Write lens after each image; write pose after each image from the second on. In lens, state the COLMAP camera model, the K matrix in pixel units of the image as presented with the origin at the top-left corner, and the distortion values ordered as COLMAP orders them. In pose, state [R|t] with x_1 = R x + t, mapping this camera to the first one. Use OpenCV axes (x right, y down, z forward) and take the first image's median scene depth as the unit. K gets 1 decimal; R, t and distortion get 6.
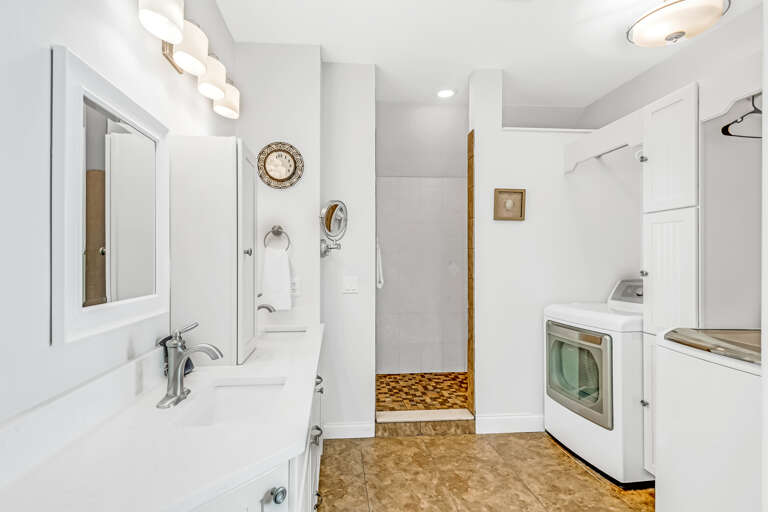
lens RADIAL K [[316.3, 0, 384.0], [0, 316.3, 257.9], [0, 0, 1]] dist [0.001300, 0.000001]
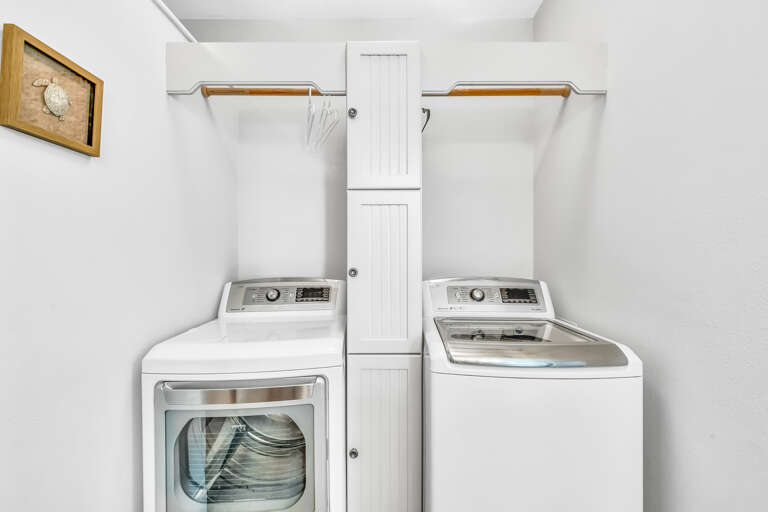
lens RADIAL K [[316.3, 0, 384.8], [0, 316.3, 250.0], [0, 0, 1]] dist [0.001300, 0.000001]
pose [[0.098128, -0.004519, 0.995164, 0.083096], [-0.003017, 0.999984, 0.004838, -0.004496], [-0.995169, -0.003478, 0.098113, 0.617489]]
